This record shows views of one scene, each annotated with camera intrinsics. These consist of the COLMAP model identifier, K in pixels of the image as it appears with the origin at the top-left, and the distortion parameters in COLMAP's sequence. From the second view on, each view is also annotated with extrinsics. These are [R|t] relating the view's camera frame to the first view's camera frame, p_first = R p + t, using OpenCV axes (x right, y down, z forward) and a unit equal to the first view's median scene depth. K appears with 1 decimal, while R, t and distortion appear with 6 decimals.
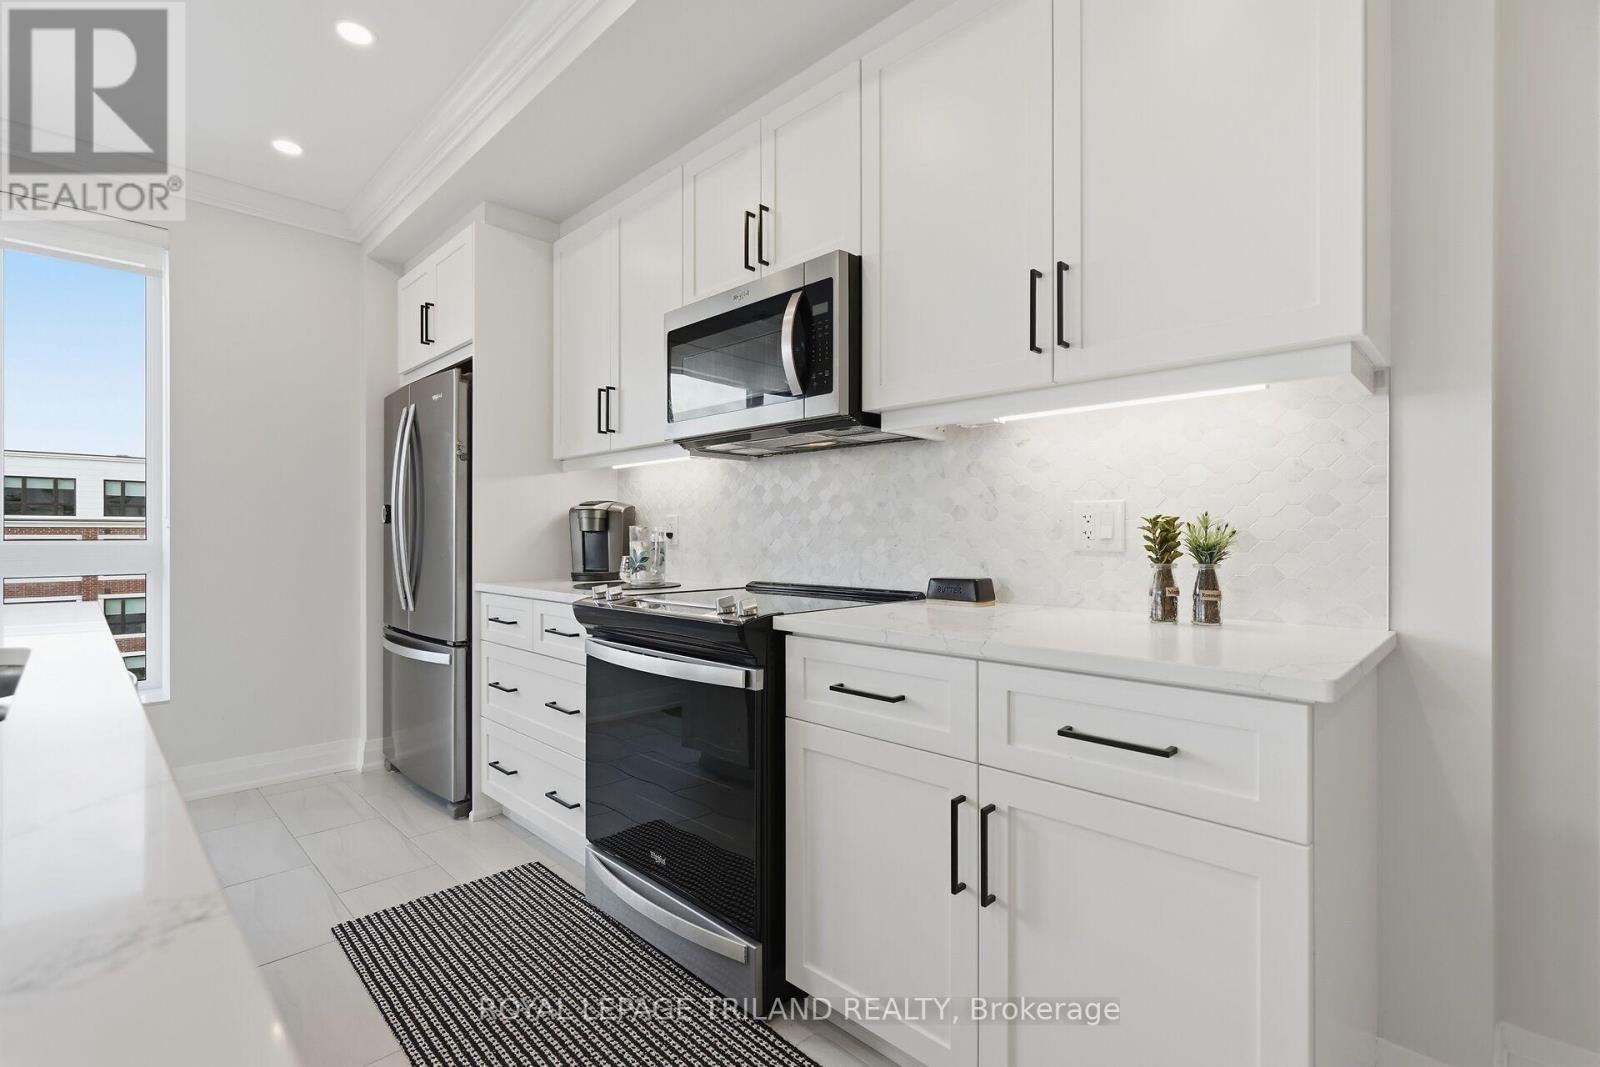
lens RADIAL K [[729.8, 0, 791.0], [0, 729.8, 535.9], [0, 0, 1]] dist [-0.002077, 0.001444]
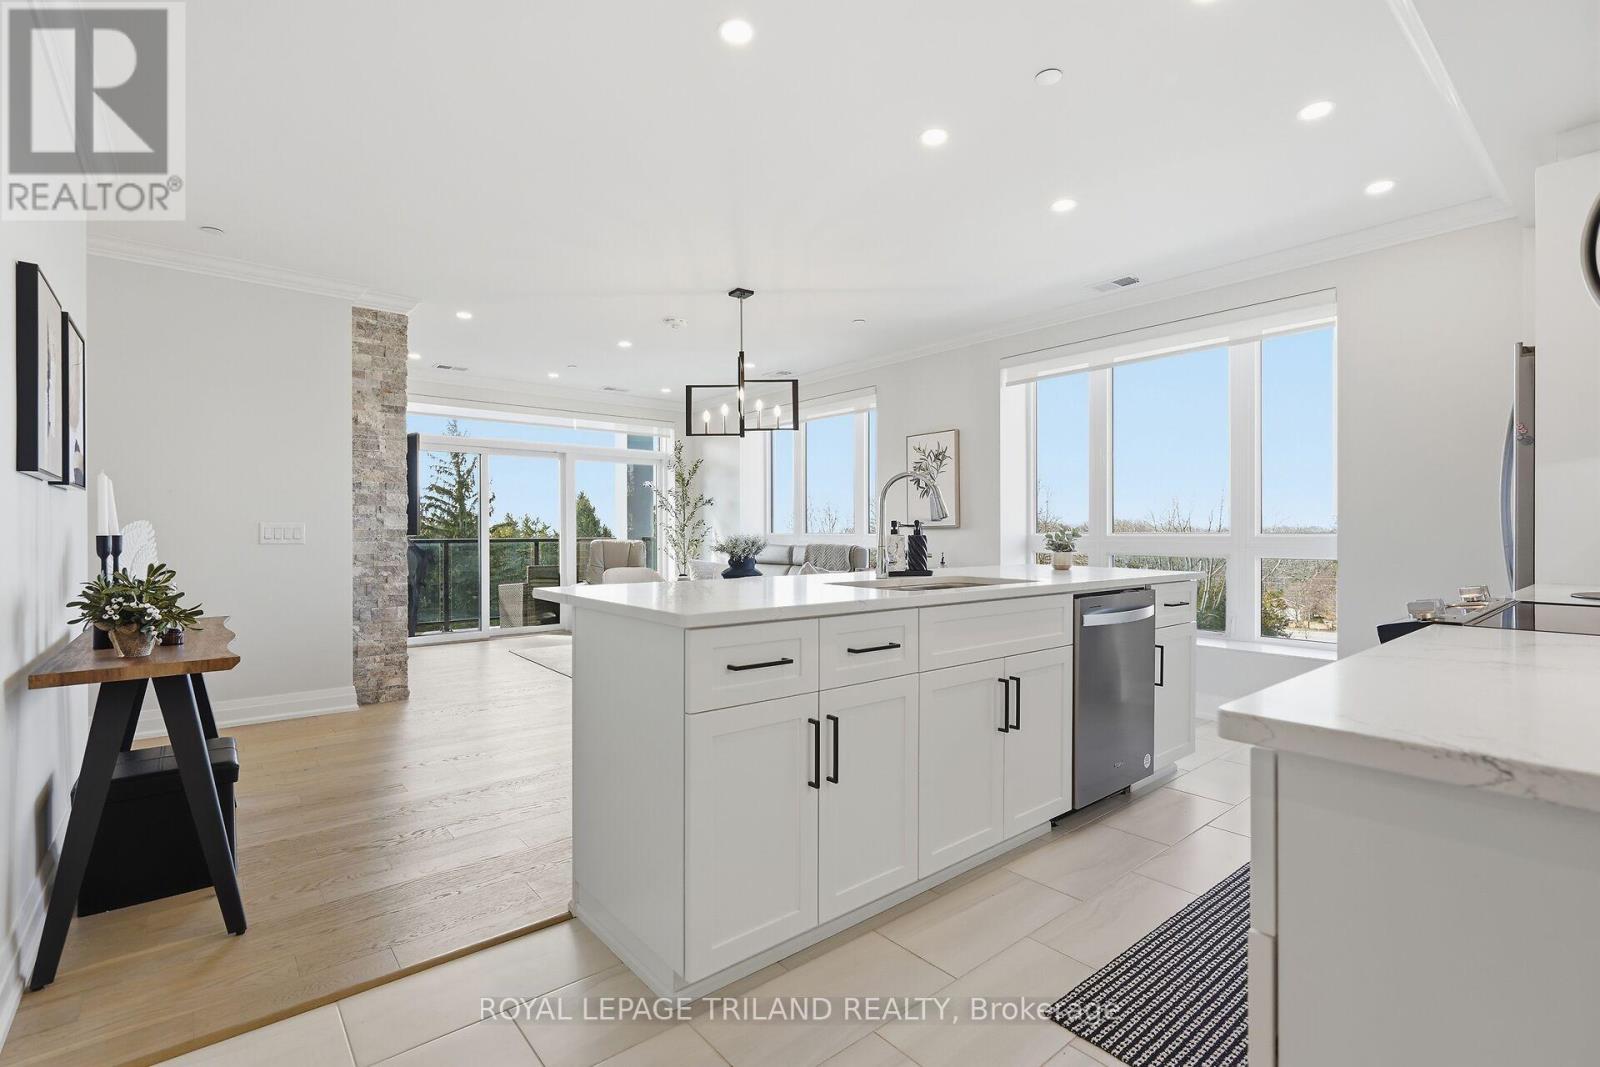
lens RADIAL K [[729.8, 0, 802.8], [0, 729.8, 537.3], [0, 0, 1]] dist [-0.002077, 0.001444]
pose [[-0.084497, 0.008617, -0.996386, 0.747085], [0.000164, 0.999963, 0.008634, 0.001873], [0.996424, 0.000566, -0.084495, 0.287916]]
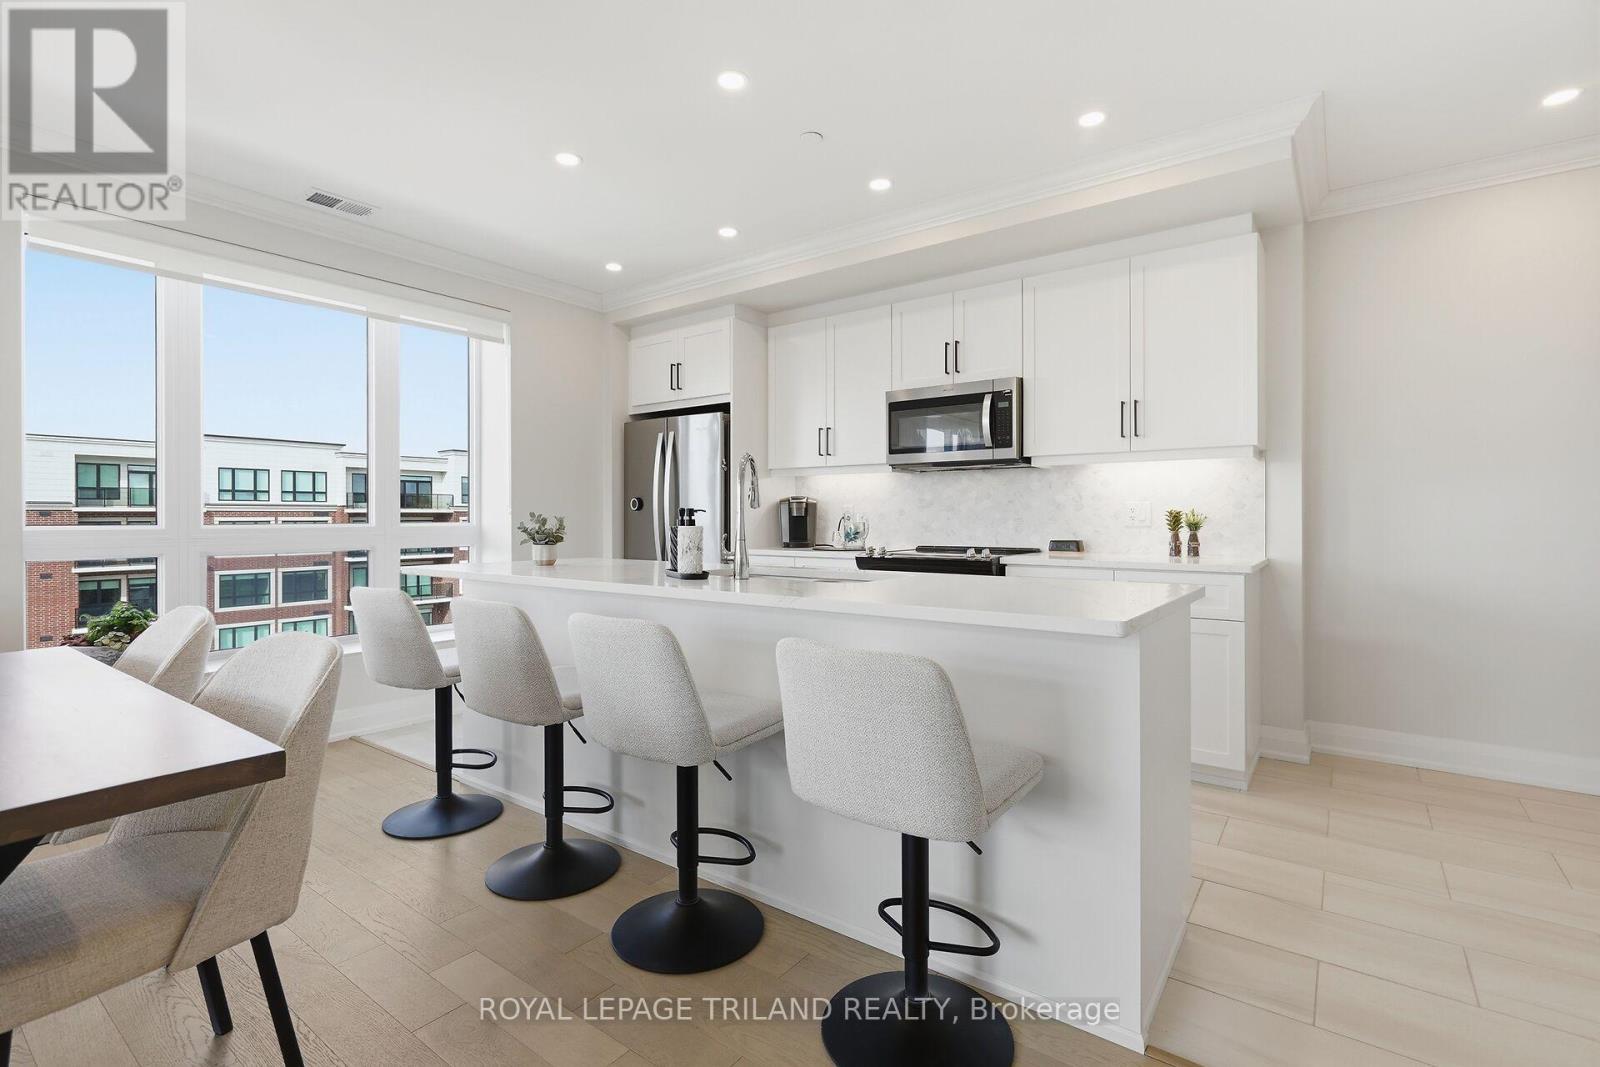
lens RADIAL K [[729.8, 0, 800.9], [0, 729.8, 521.6], [0, 0, 1]] dist [-0.002077, 0.001444]
pose [[0.989973, -0.000713, 0.141257, -0.749077], [0.000119, 0.999991, 0.004217, -0.001065], [-0.141259, -0.004158, 0.989964, -0.844242]]
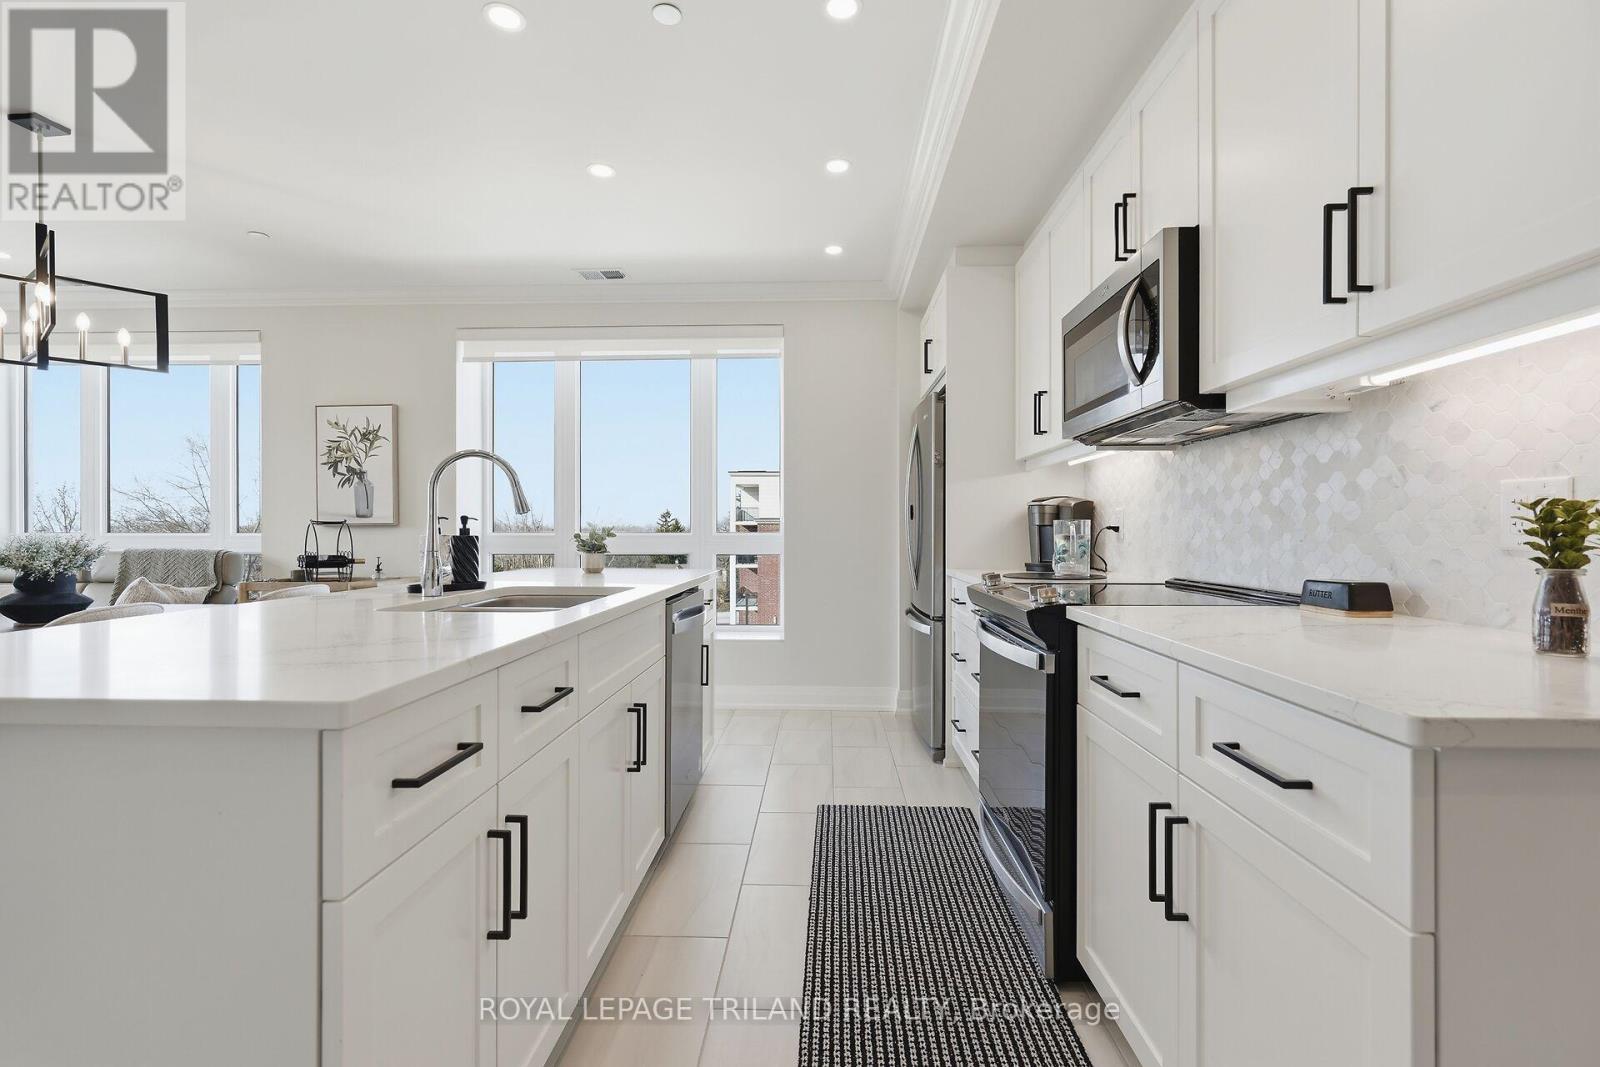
lens RADIAL K [[729.8, 0, 793.9], [0, 729.8, 535.5], [0, 0, 1]] dist [-0.002077, 0.001444]
pose [[0.678738, 0.006015, -0.734356, 0.408002], [-0.001001, 0.999973, 0.007266, 0.001781], [0.734380, -0.004197, 0.678725, 0.001881]]
